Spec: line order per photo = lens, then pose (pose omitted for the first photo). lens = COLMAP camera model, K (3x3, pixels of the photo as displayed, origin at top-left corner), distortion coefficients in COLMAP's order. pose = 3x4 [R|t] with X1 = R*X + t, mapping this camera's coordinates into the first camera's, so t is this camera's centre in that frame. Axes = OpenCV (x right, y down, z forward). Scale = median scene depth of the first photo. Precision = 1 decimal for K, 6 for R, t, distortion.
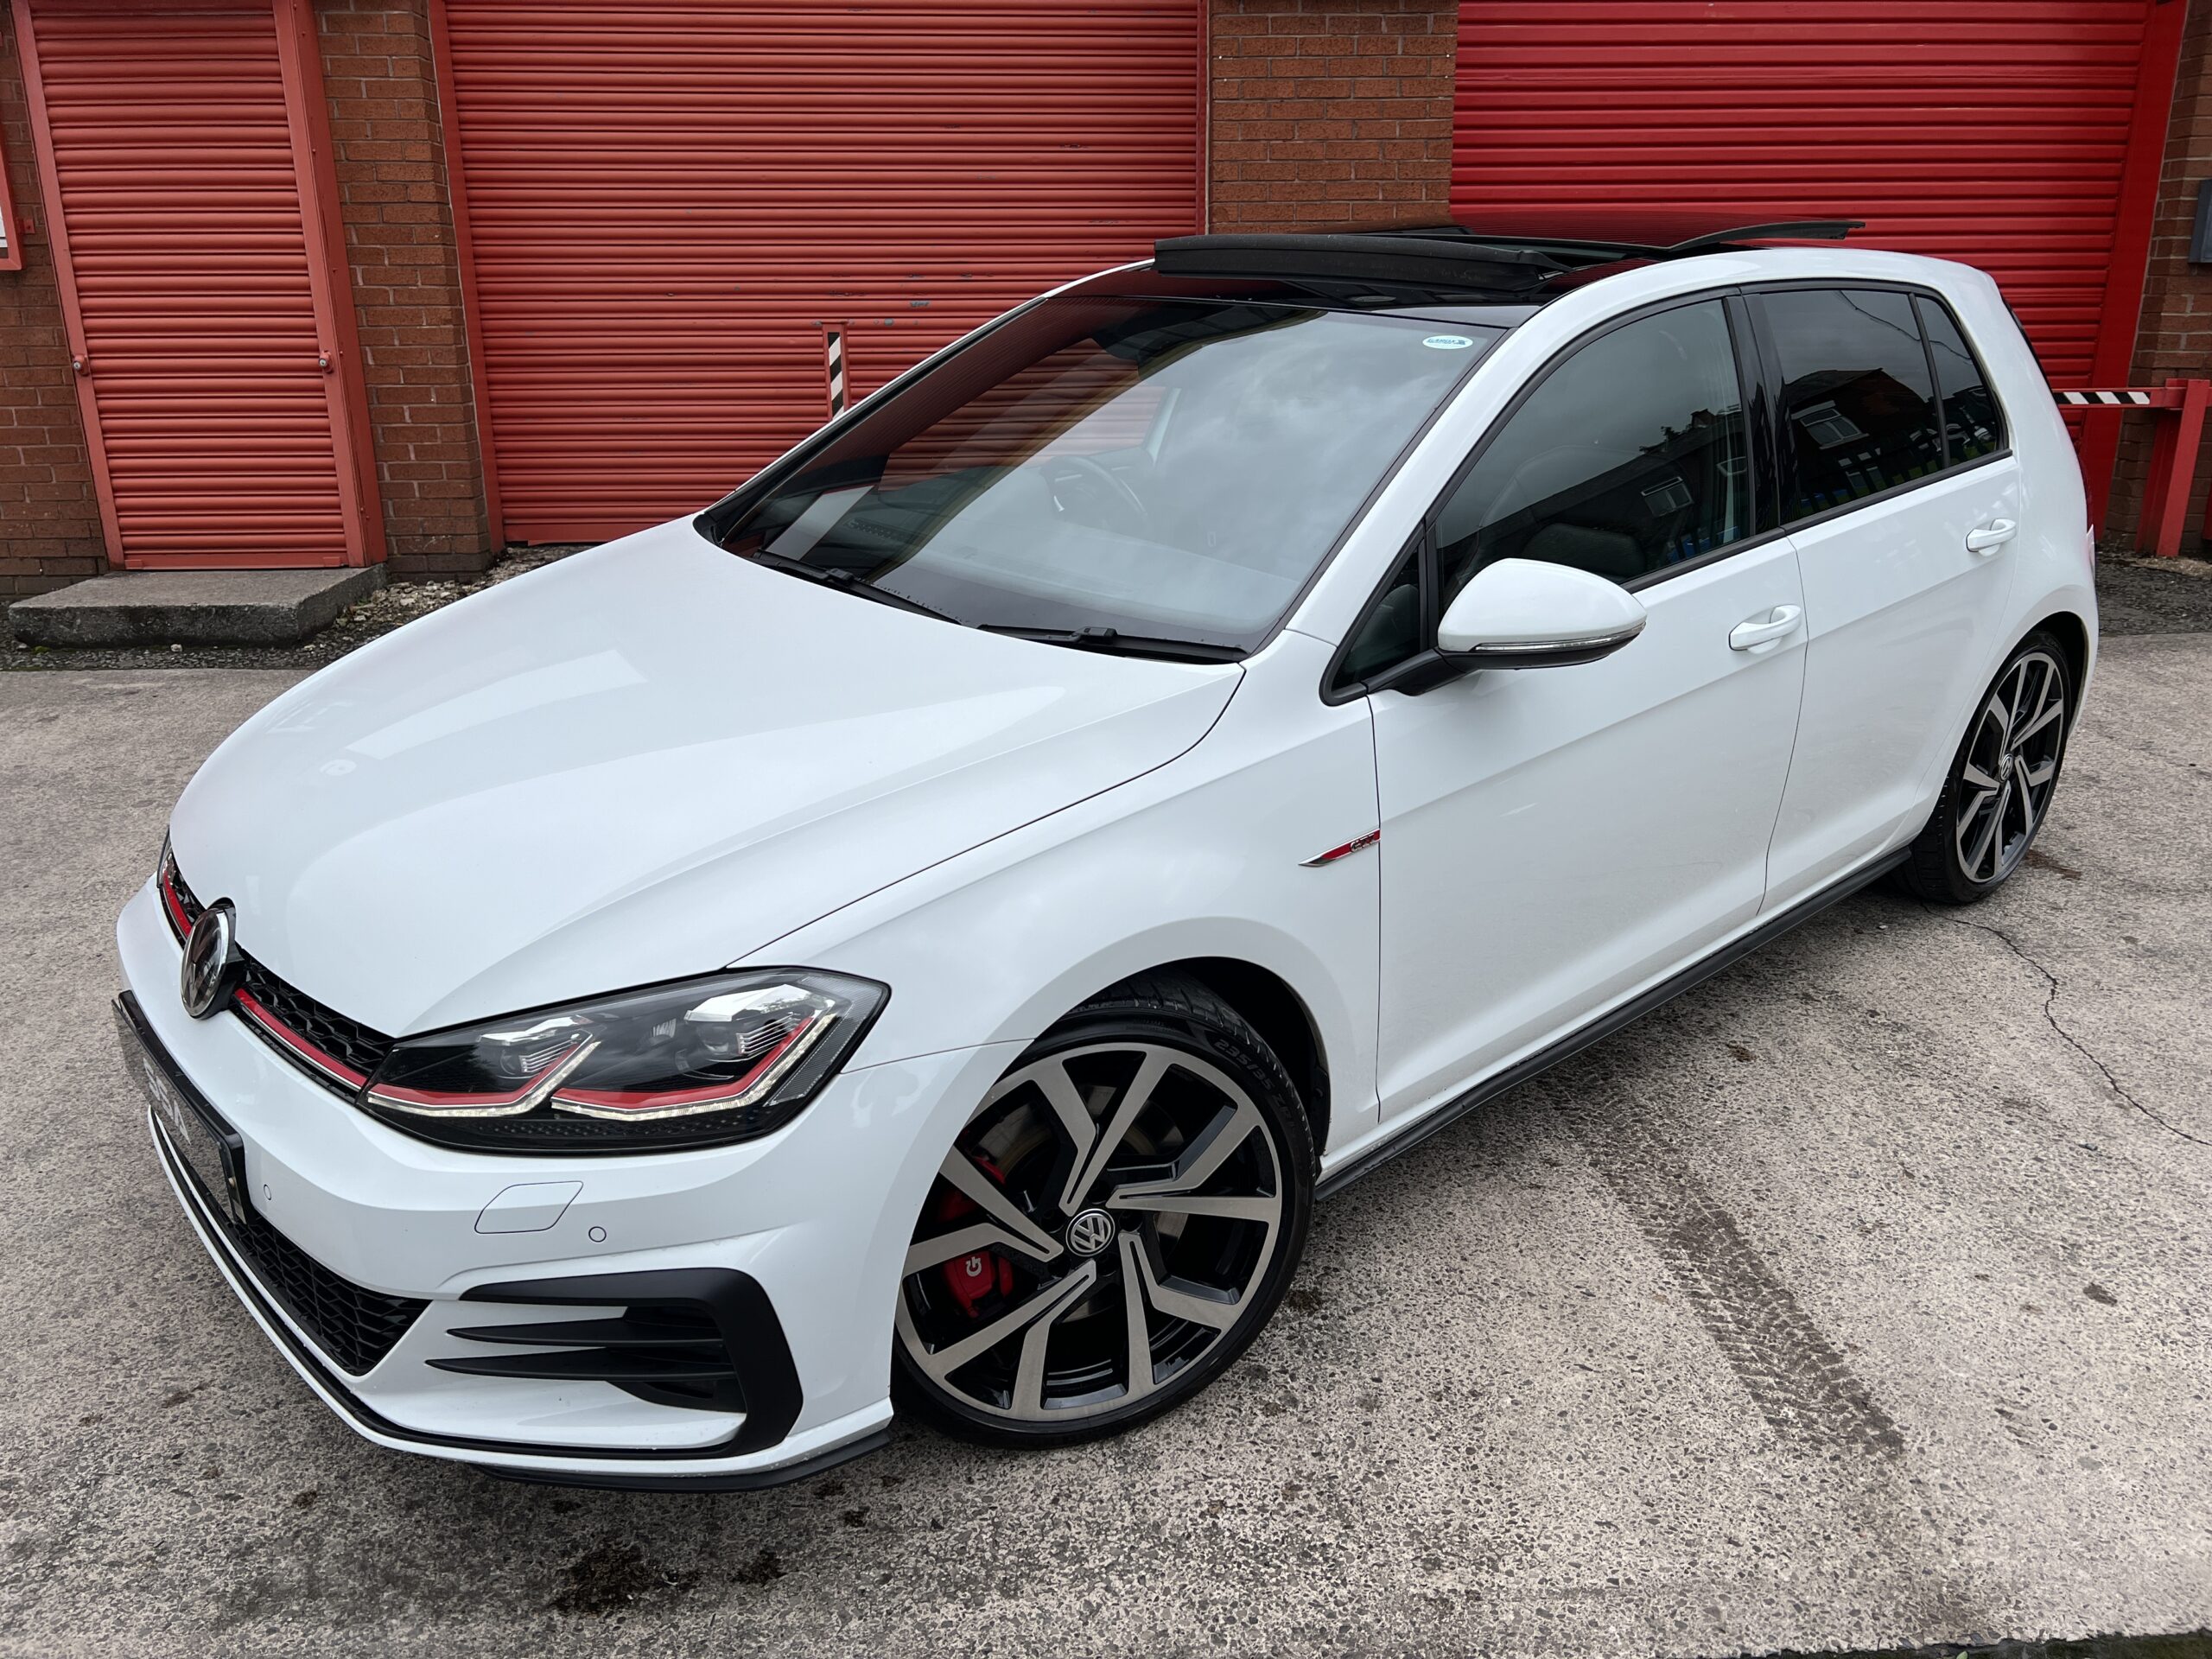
lens RADIAL K [[1659.9, 0, 1097.3], [0, 1659.9, 839.2], [0, 0, 1]] dist [0.046665, -0.059317]
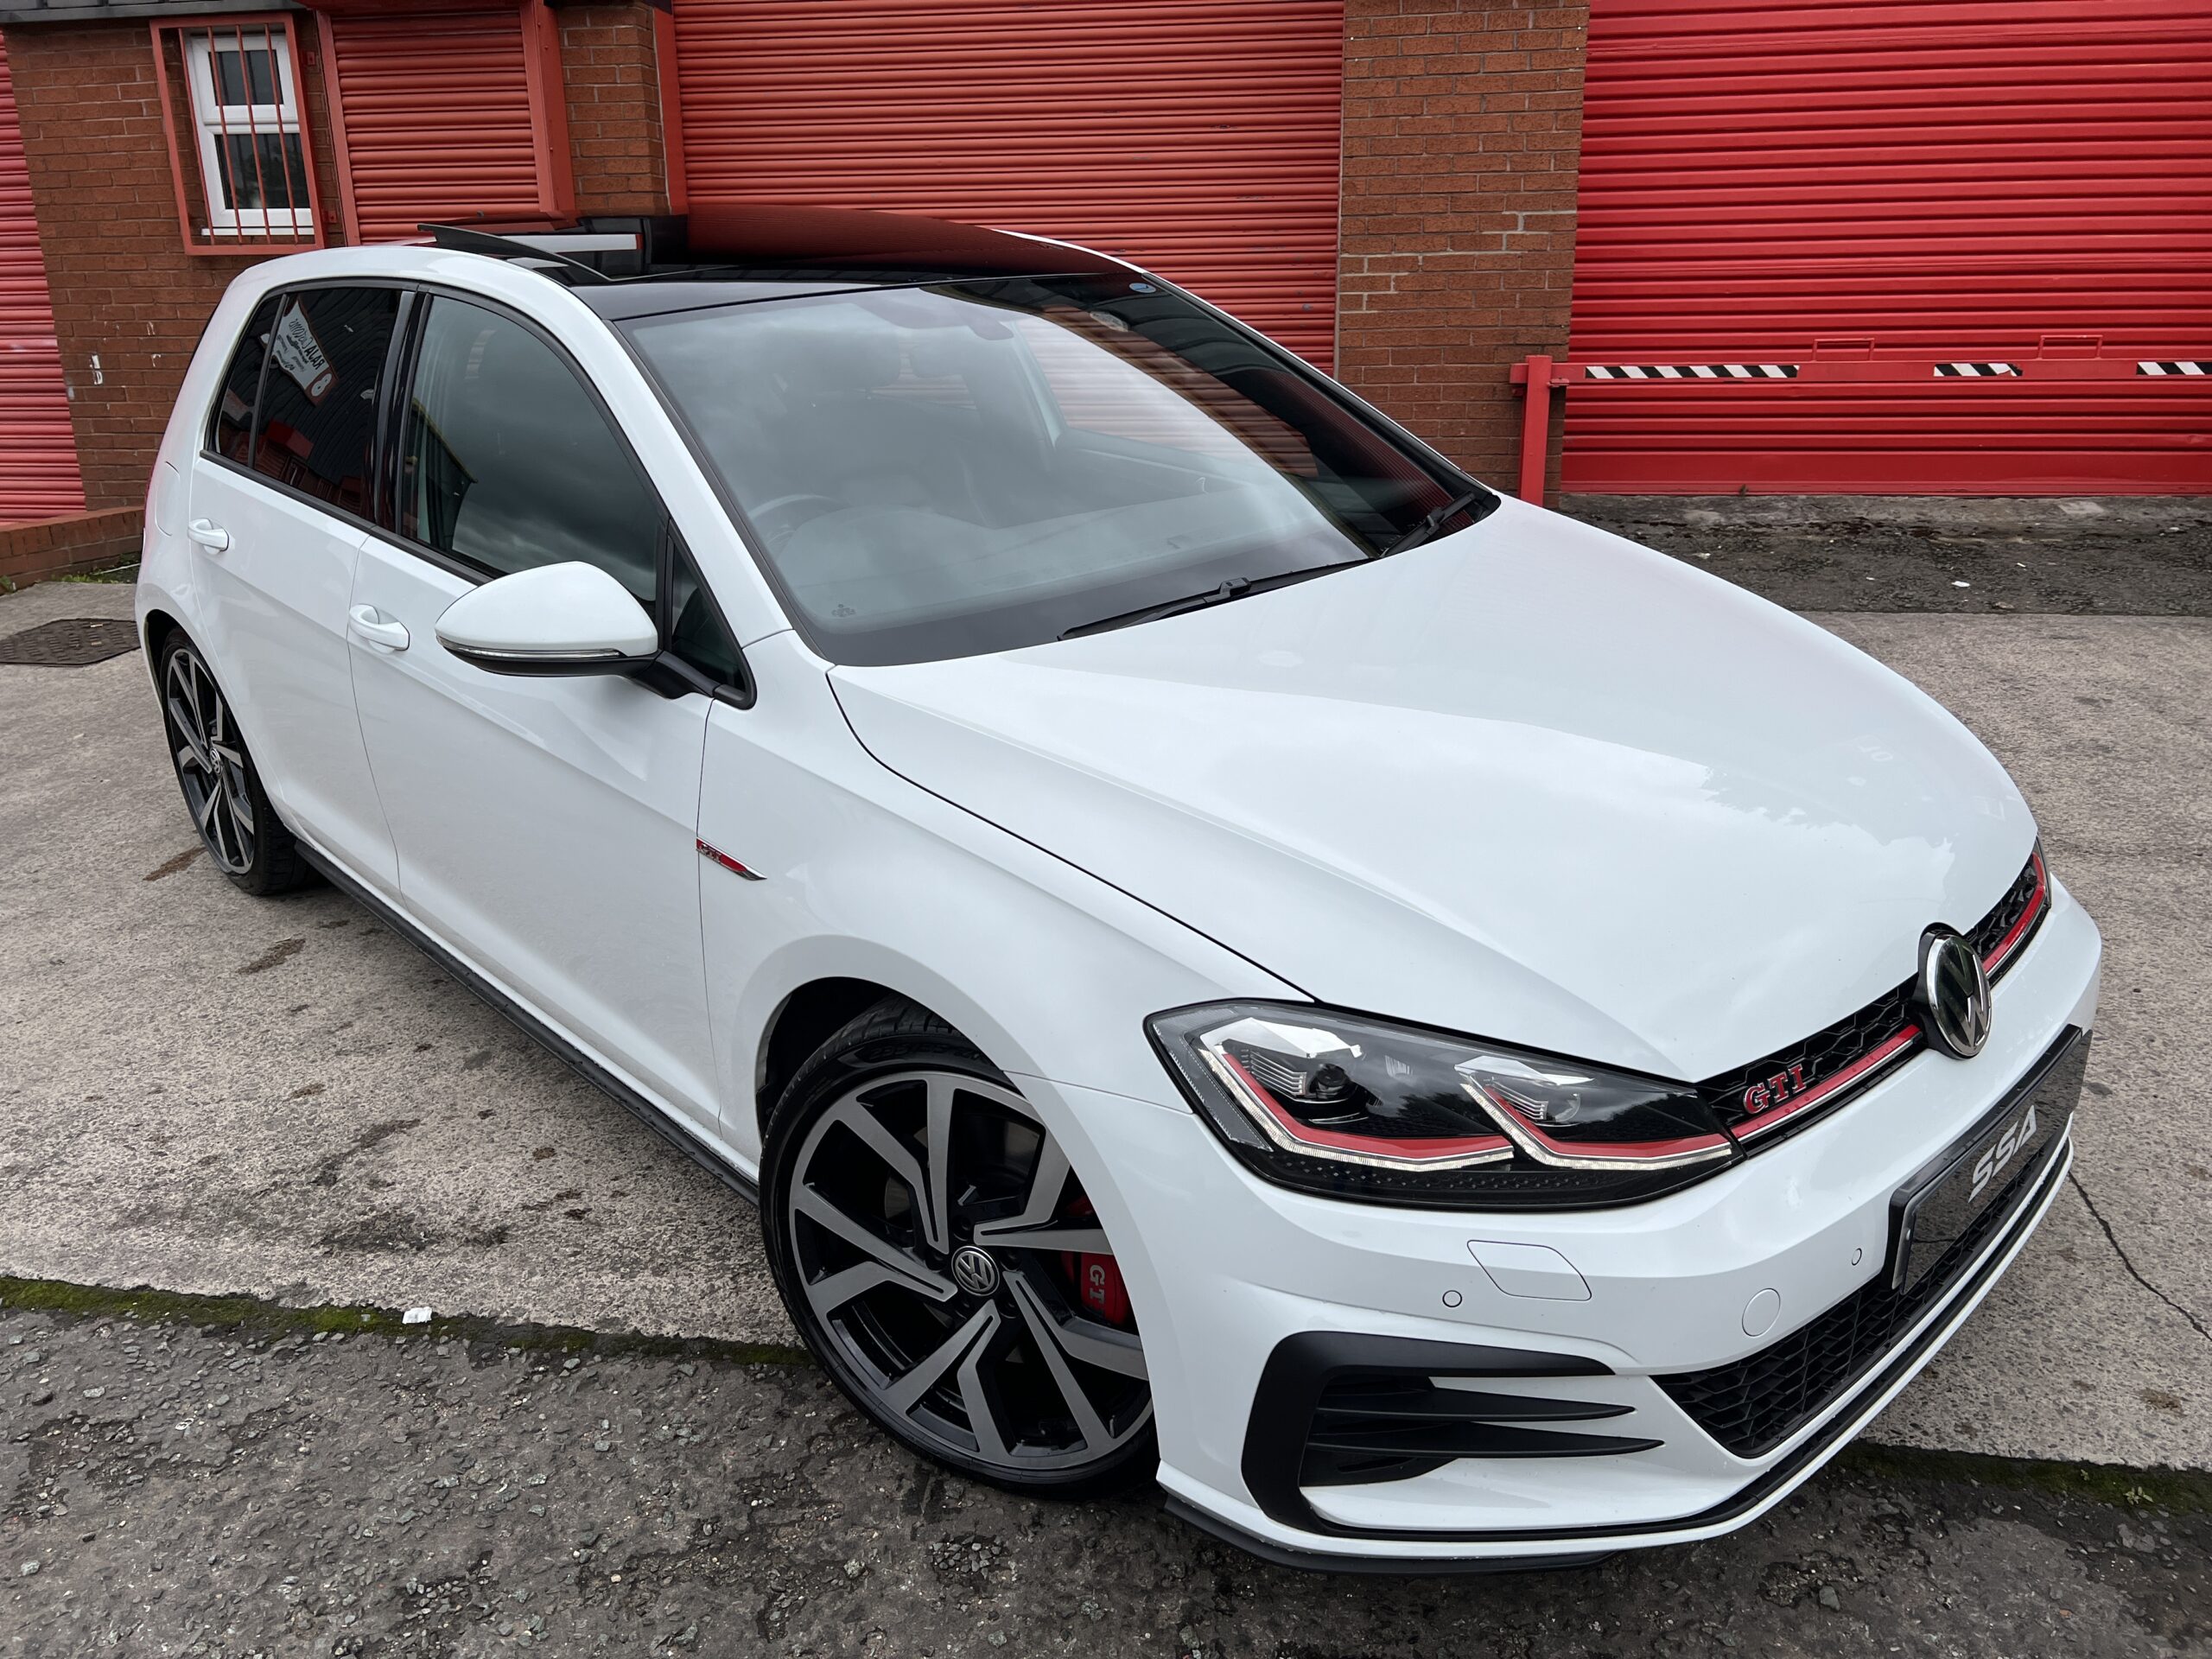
lens RADIAL K [[1663.9, 0, 1094.7], [0, 1663.9, 822.2], [0, 0, 1]] dist [0.036823, -0.043522]
pose [[0.977915, 0.057500, -0.200938, 0.391191], [-0.057429, 0.998330, 0.006187, 0.062408], [0.200958, 0.005489, 0.979584, -0.140731]]
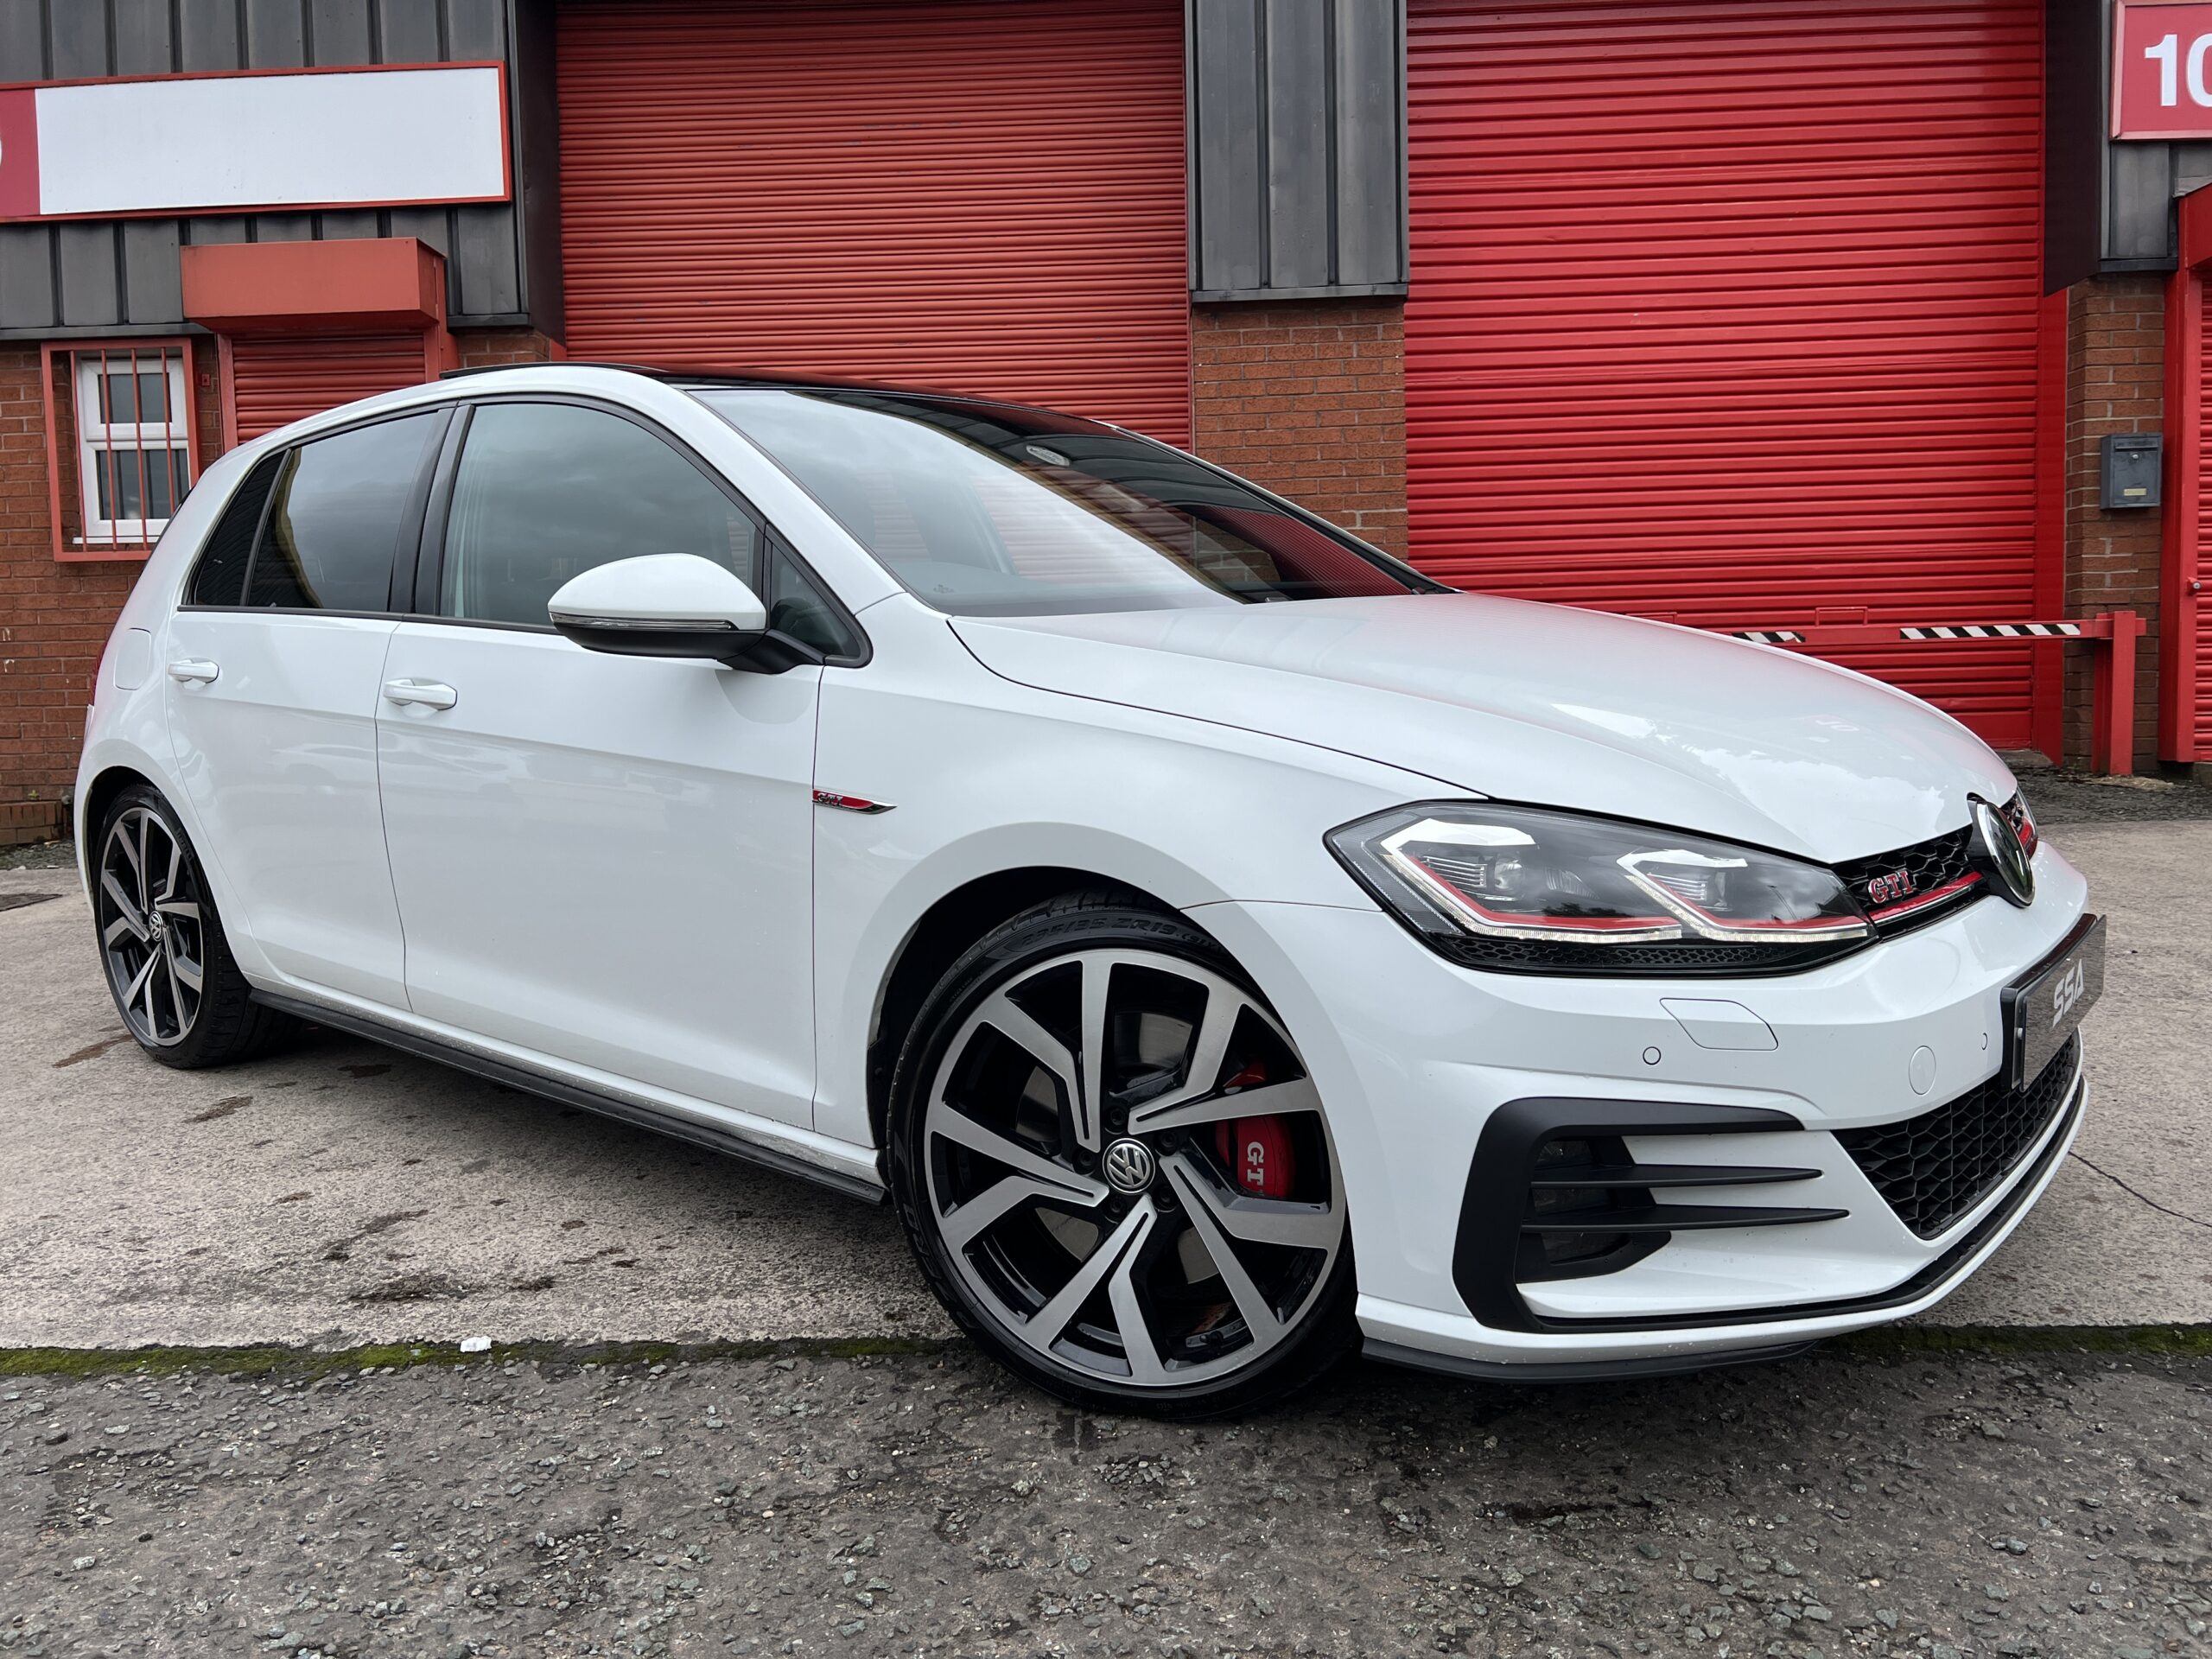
lens RADIAL K [[1664.6, 0, 1096.9], [0, 1664.6, 831.3], [0, 0, 1]] dist [0.035624, -0.043213]
pose [[0.996363, -0.011710, -0.084402, 0.244033], [-0.007989, 0.973310, -0.229355, 0.306456], [0.084835, 0.229195, 0.969677, -0.174774]]
